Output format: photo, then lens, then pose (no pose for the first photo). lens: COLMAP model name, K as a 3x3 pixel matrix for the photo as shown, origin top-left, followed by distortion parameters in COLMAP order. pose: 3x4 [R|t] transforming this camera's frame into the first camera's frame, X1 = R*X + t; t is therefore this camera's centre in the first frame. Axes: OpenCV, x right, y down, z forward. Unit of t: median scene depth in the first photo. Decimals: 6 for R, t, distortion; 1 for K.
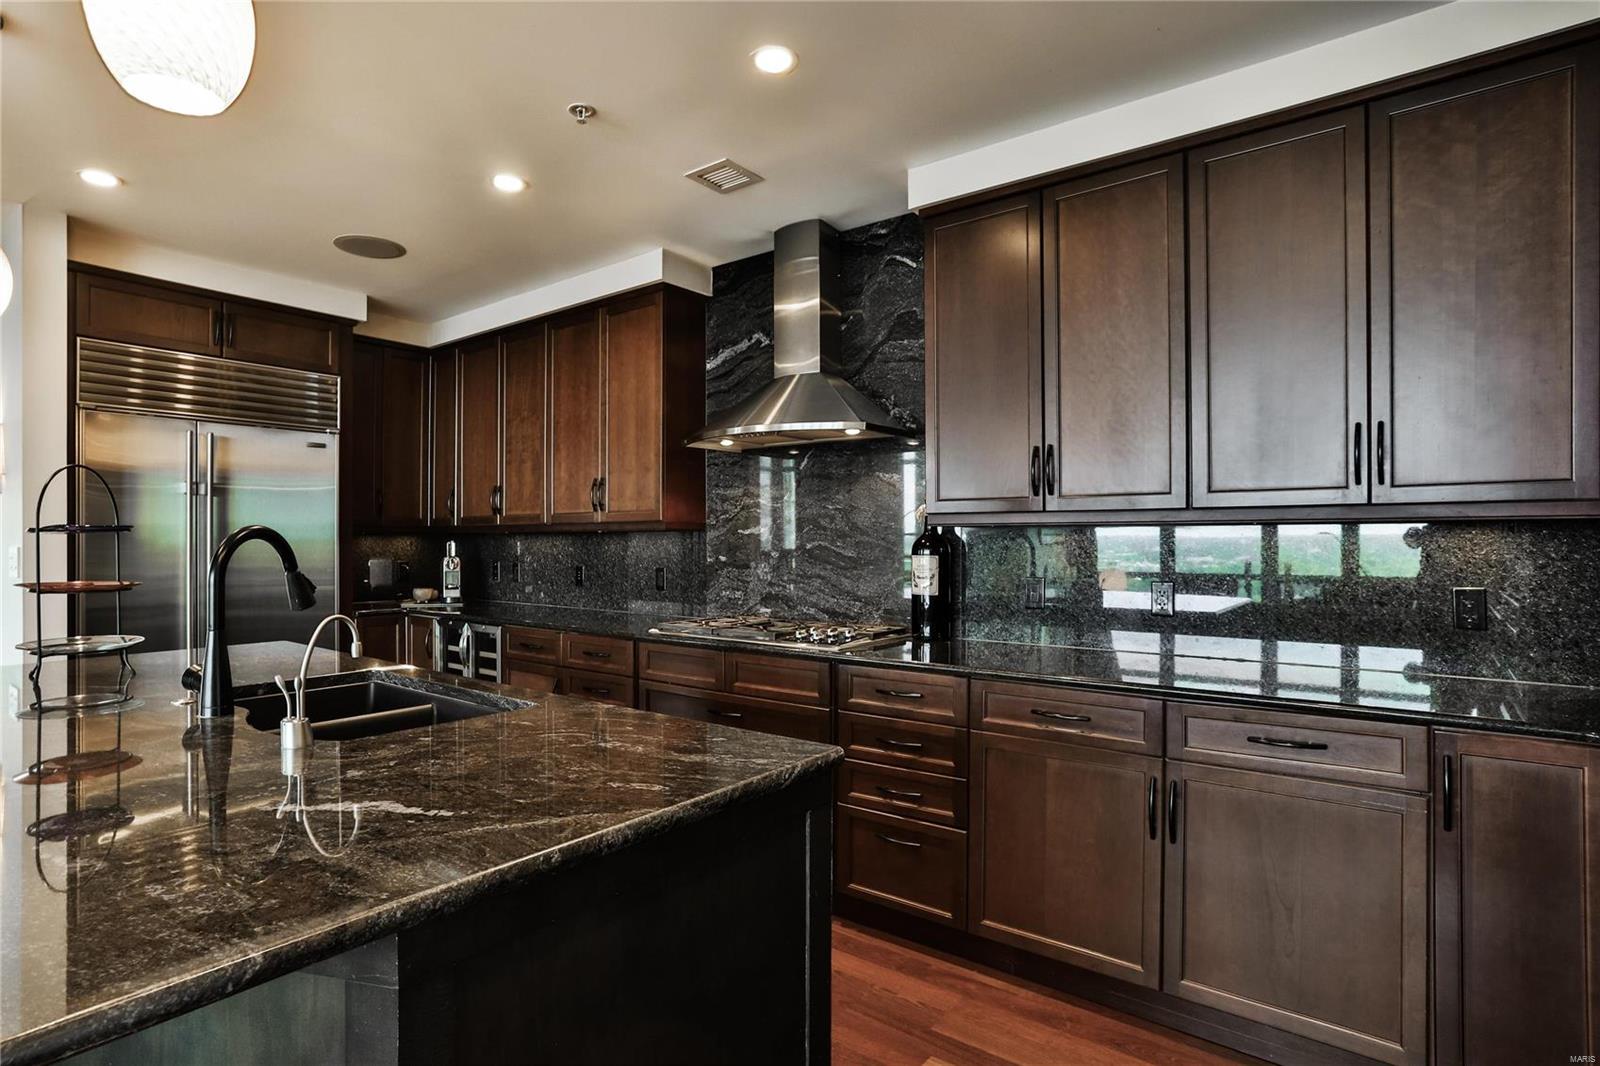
lens RADIAL K [[816.5, 0, 776.9], [0, 816.5, 539.3], [0, 0, 1]] dist [-0.058940, 0.034329]
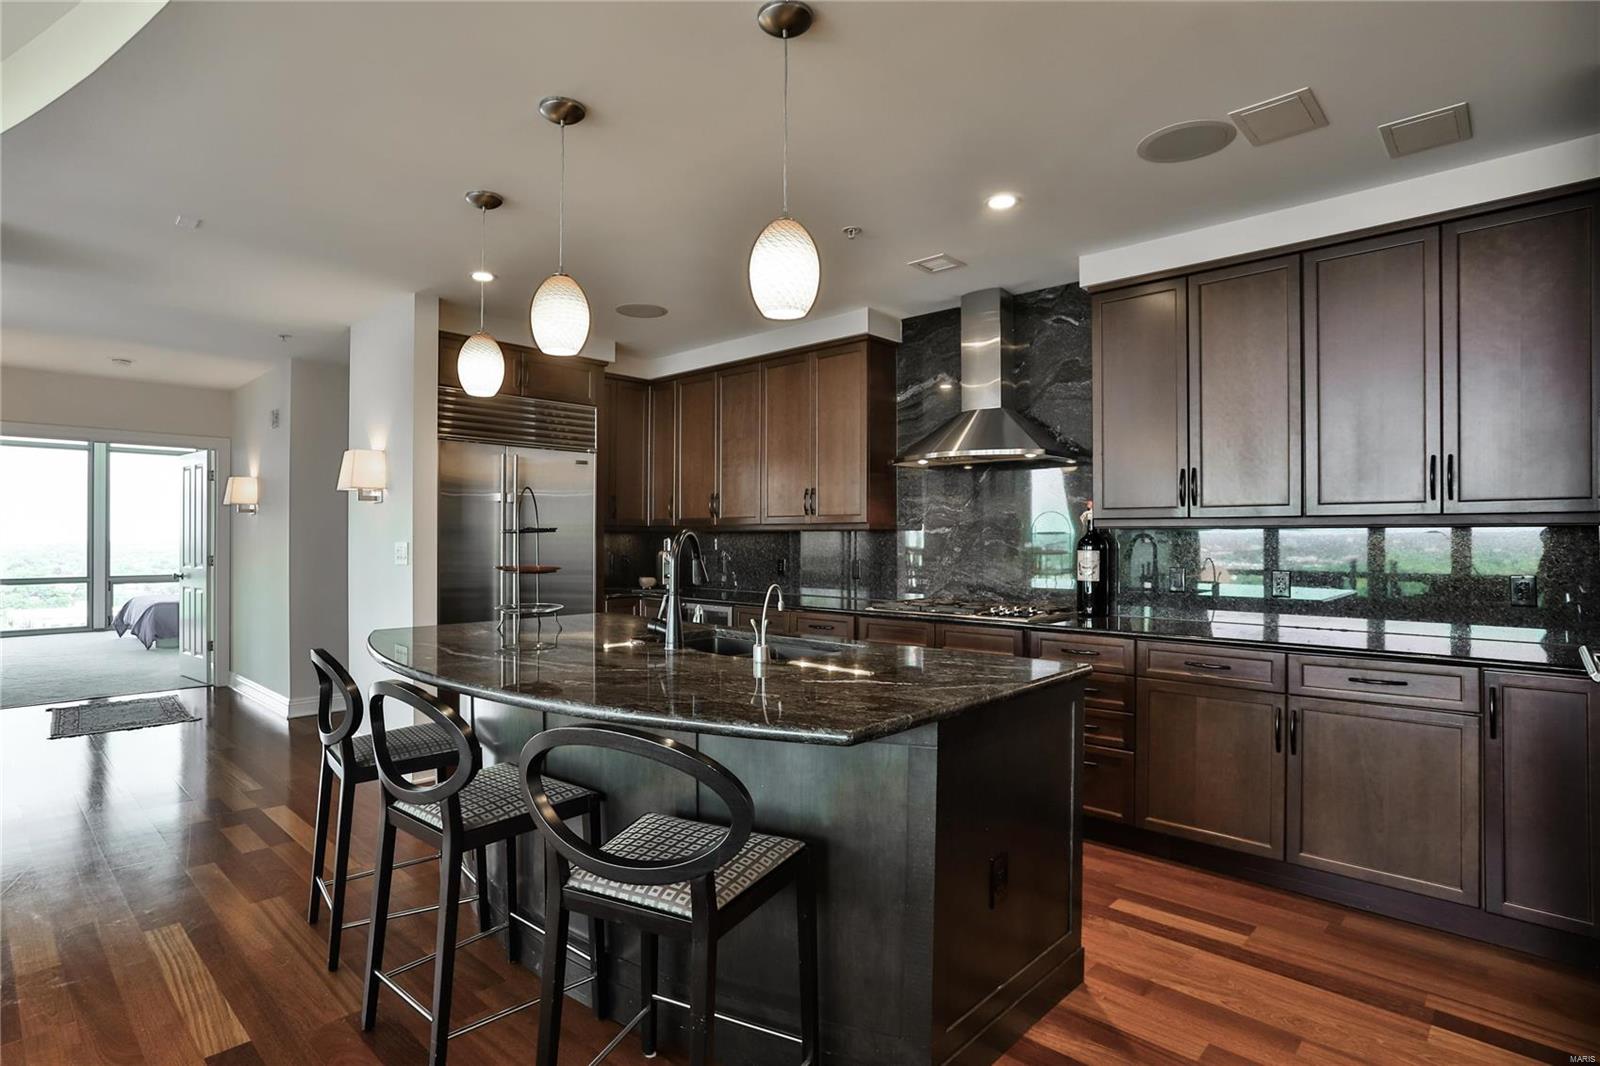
lens RADIAL K [[809.1, 0, 800.0], [0, 809.1, 533.0], [0, 0, 1]] dist [-0.046437, 0.030982]
pose [[0.996848, 0.002427, -0.079301, -0.205635], [-0.002817, 0.999984, -0.004803, -0.001104], [0.079288, 0.005012, 0.996839, -0.368867]]
